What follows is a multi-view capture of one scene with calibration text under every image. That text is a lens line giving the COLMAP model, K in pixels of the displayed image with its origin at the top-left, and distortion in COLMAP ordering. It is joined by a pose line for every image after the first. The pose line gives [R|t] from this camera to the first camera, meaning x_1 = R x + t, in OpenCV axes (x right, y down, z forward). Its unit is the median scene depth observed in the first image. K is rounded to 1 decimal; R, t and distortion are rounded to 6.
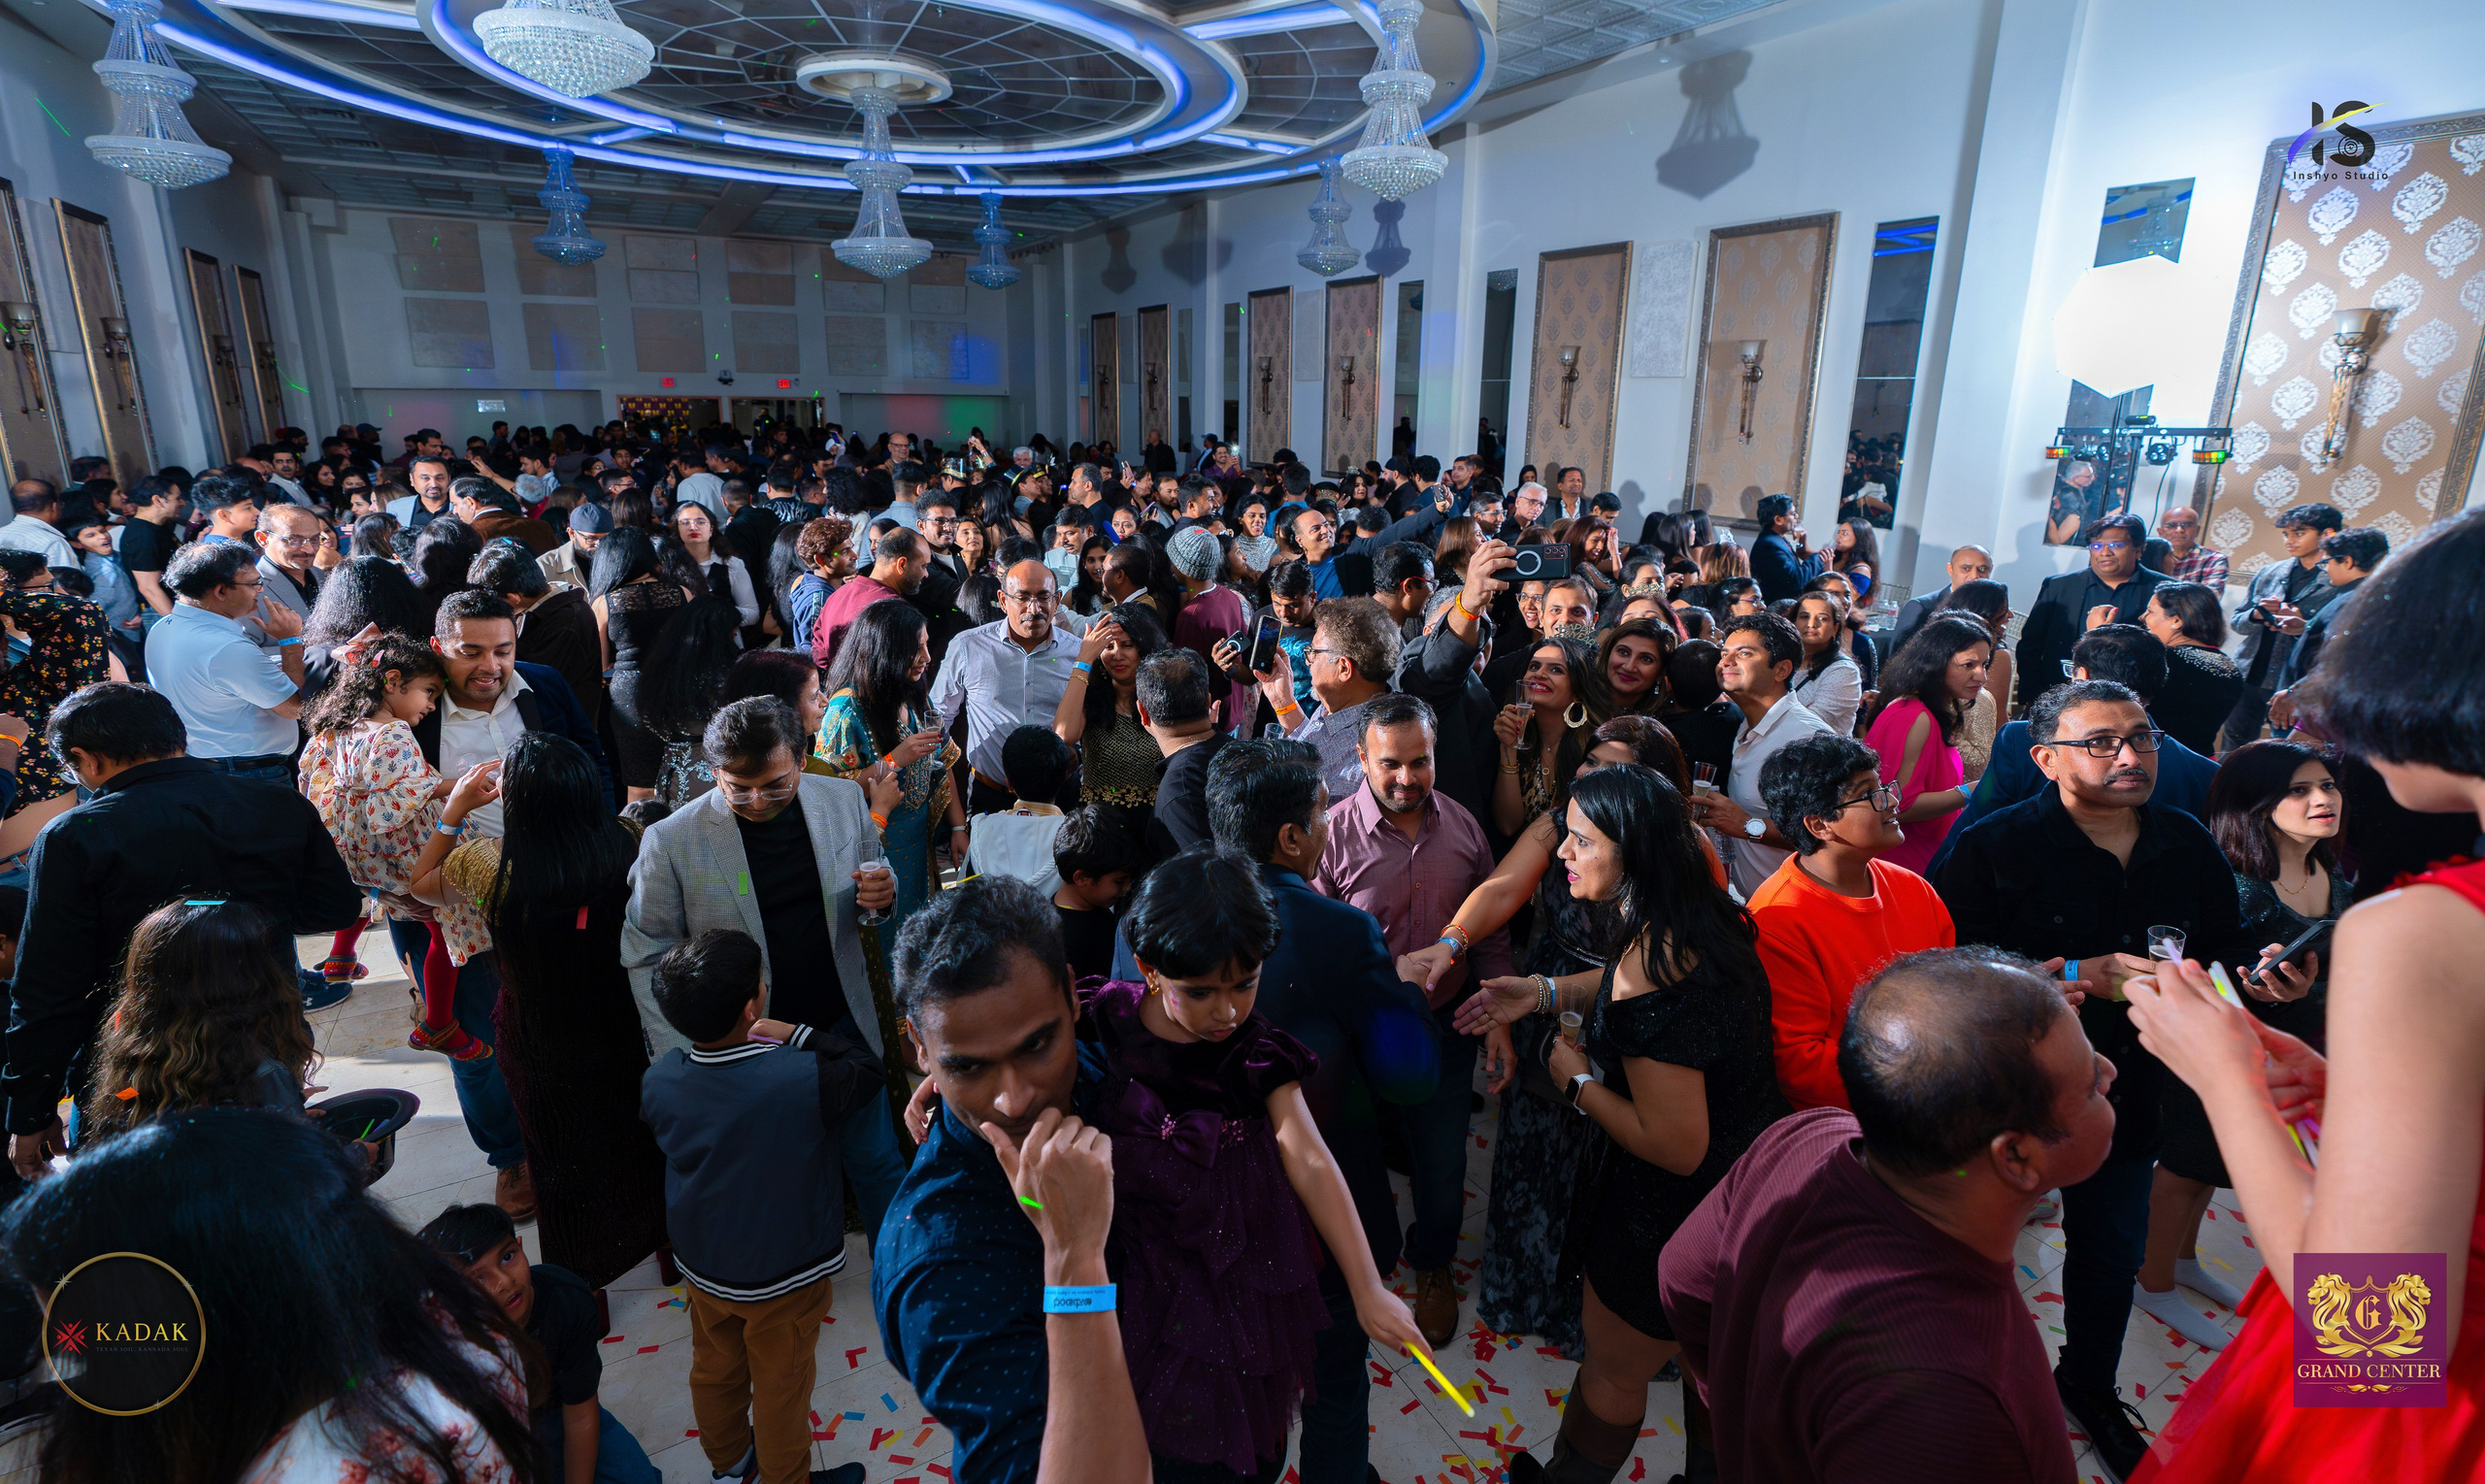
lens RADIAL K [[1143.3, 0, 1234.2], [0, 1143.3, 658.7], [0, 0, 1]] dist [0.005823, 0.004257]
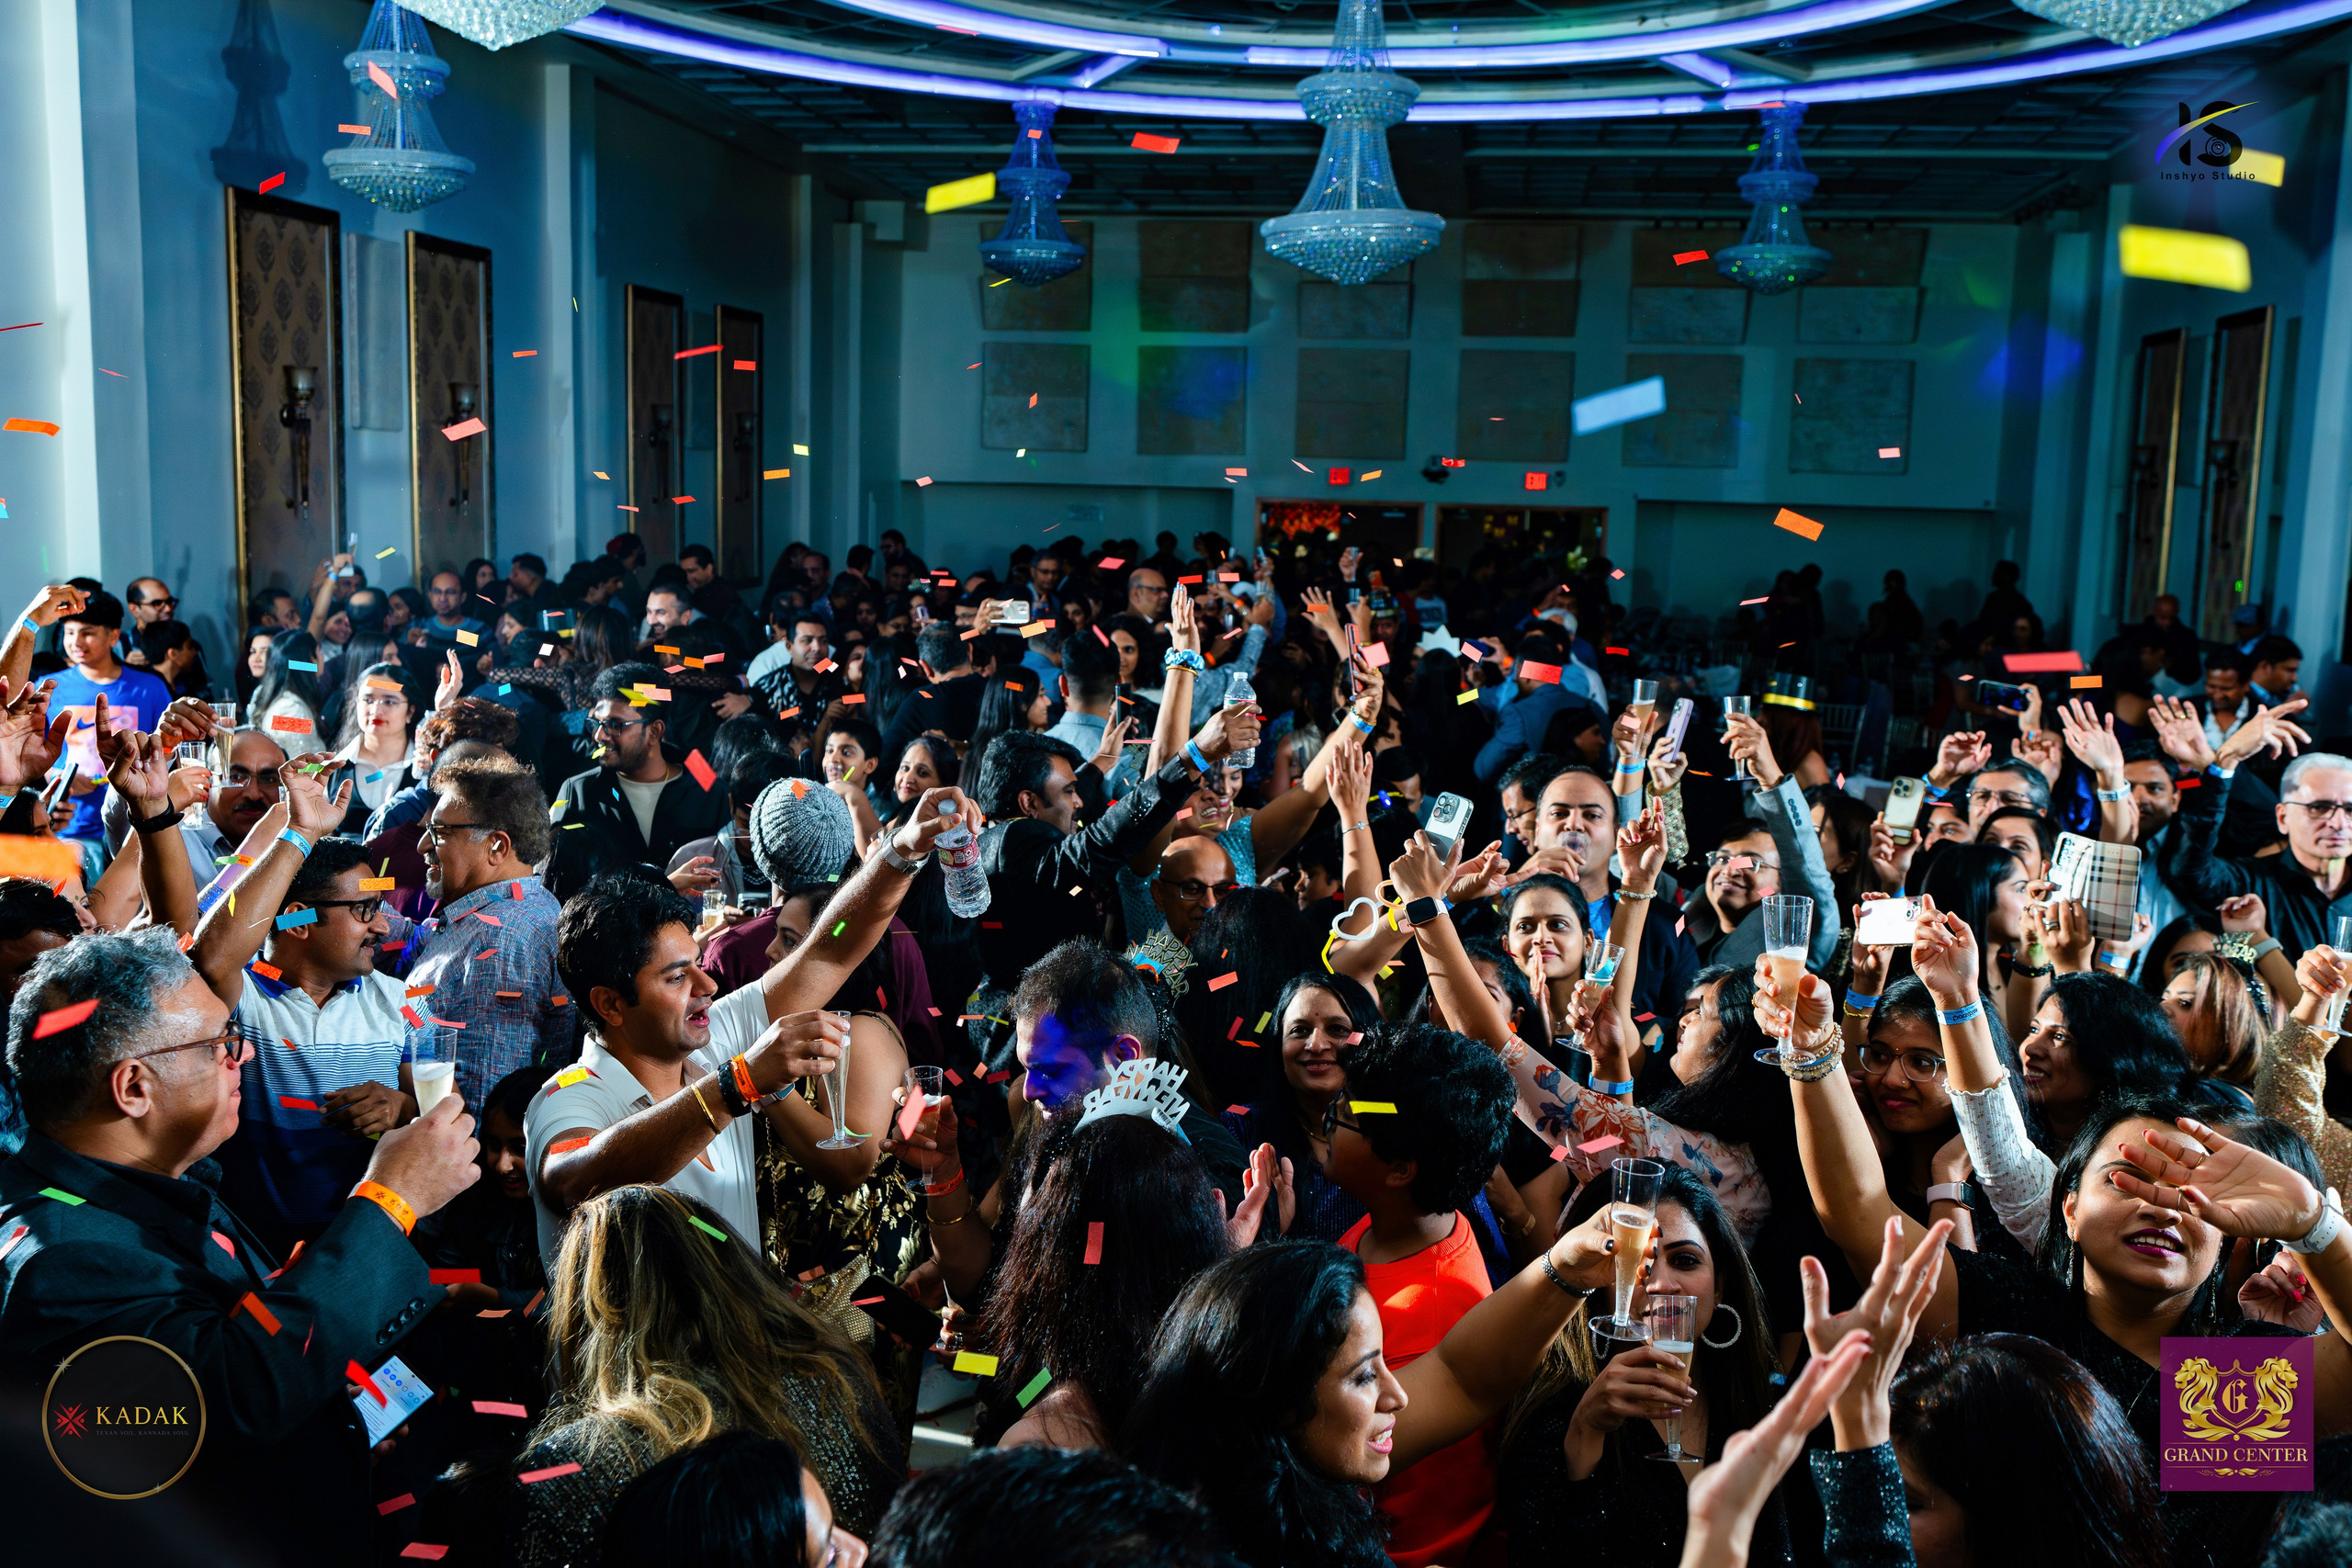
lens RADIAL K [[2360.7, 0, 1165.9], [0, 2360.7, 787.4], [0, 0, 1]] dist [0.029064, 0.000000]
pose [[0.783580, 0.090302, -0.614694, 0.261330], [-0.156524, 0.986161, -0.054657, -0.024782], [0.601251, 0.139042, 0.786870, 0.099527]]
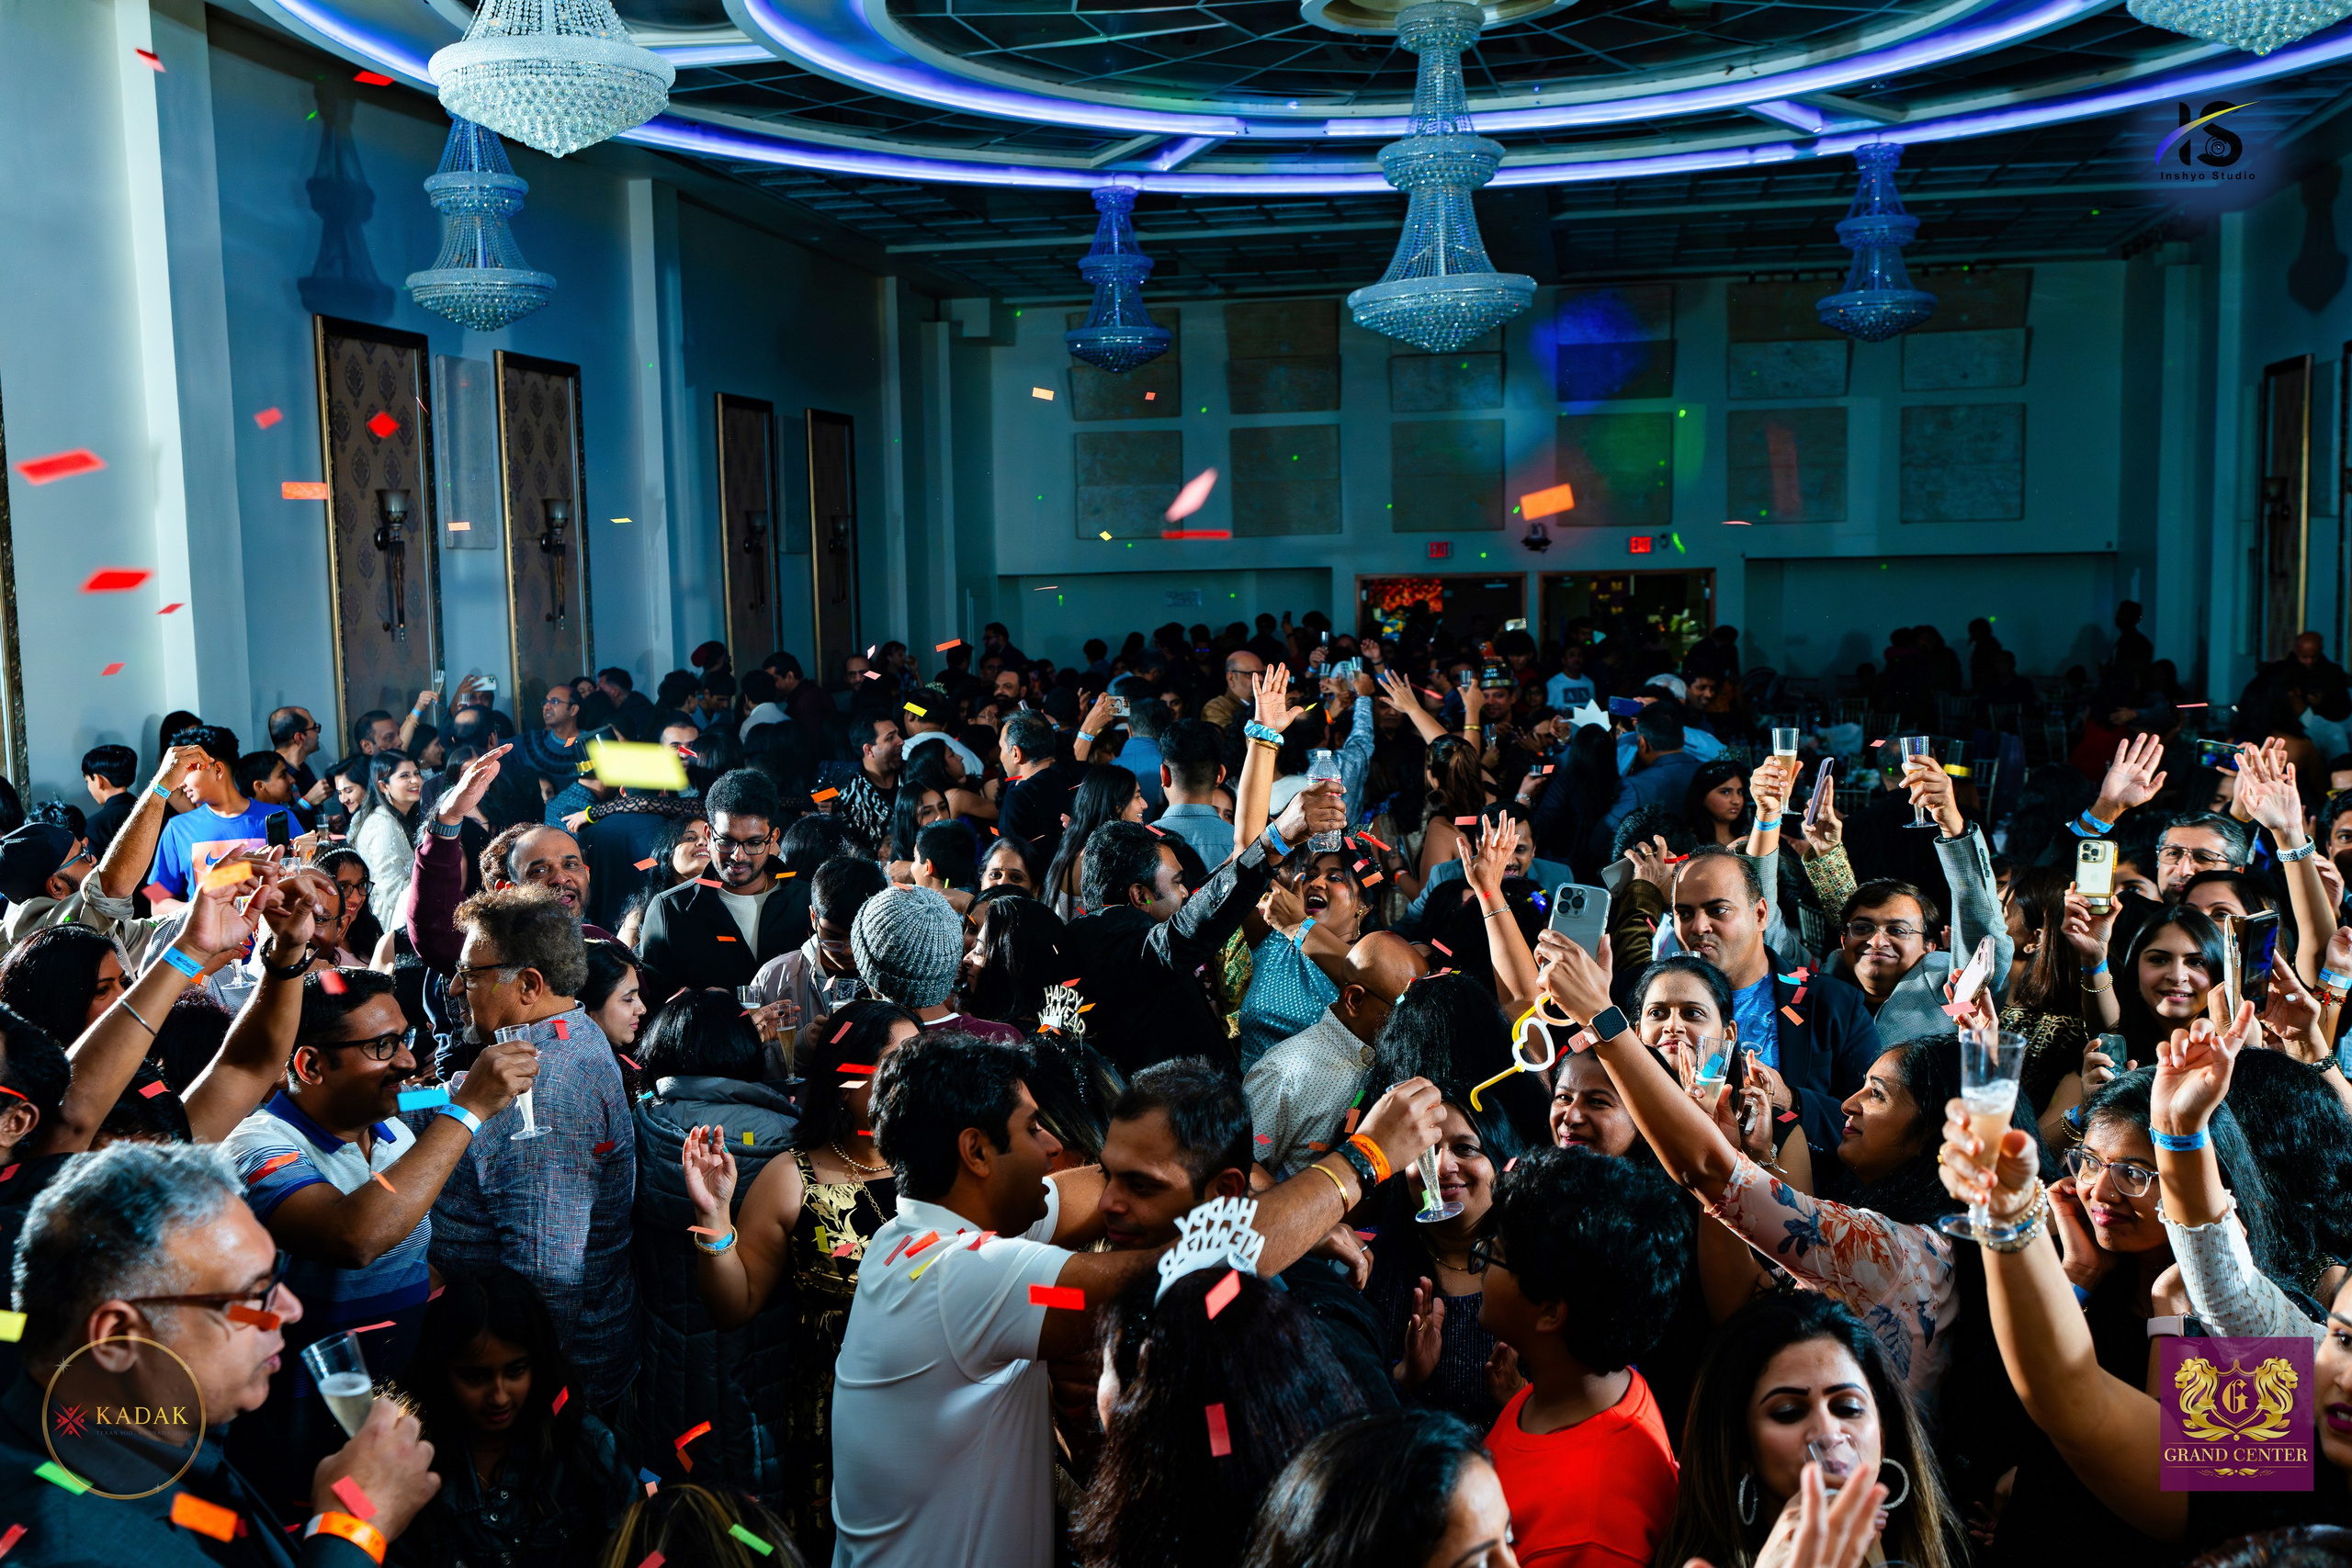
lens RADIAL K [[2360.7, 0, 1163.6], [0, 2360.7, 786.7], [0, 0, 1]] dist [0.029064, 0.000000]
pose [[0.755986, 0.034463, -0.653679, 0.247606], [-0.117597, 0.989517, -0.083833, -0.027960], [0.643938, 0.140247, 0.752114, 0.118438]]
